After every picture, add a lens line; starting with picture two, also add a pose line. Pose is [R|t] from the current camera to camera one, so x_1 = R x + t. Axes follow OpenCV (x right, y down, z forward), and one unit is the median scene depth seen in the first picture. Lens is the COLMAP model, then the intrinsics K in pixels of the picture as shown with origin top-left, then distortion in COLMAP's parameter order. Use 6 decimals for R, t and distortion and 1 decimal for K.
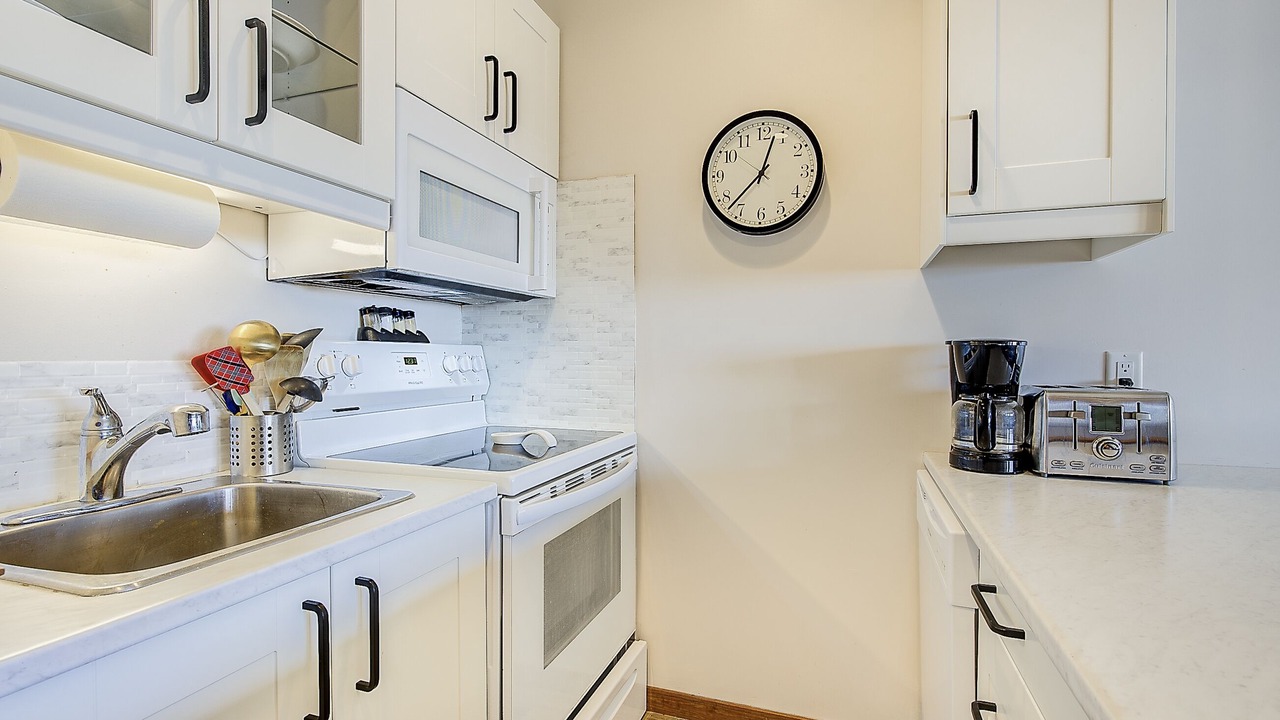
lens RADIAL K [[599.9, 0, 646.5], [0, 599.9, 356.4], [0, 0, 1]] dist [0.004951, -0.000052]
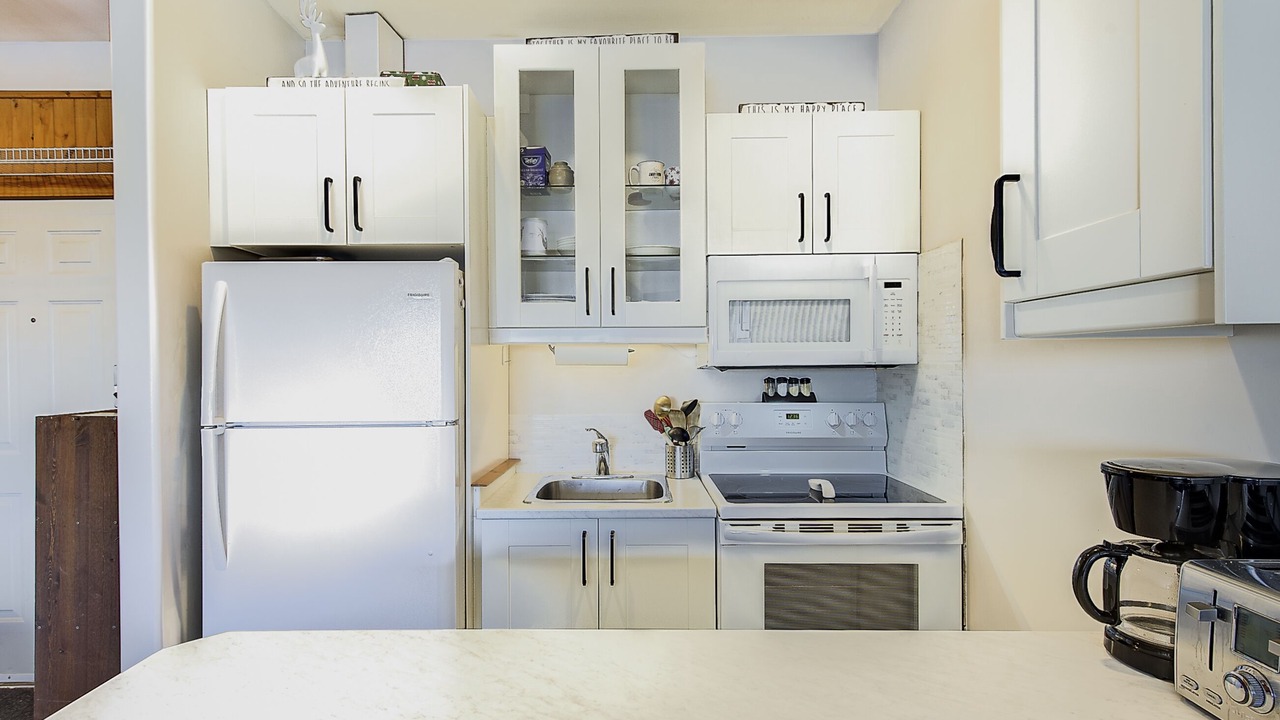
lens RADIAL K [[599.9, 0, 633.3], [0, 599.9, 369.5], [0, 0, 1]] dist [0.004951, -0.000052]
pose [[0.314780, 0.006222, -0.949144, 0.805469], [0.005475, 0.999950, 0.008370, -0.113998], [0.949149, -0.007832, 0.314730, 0.210858]]
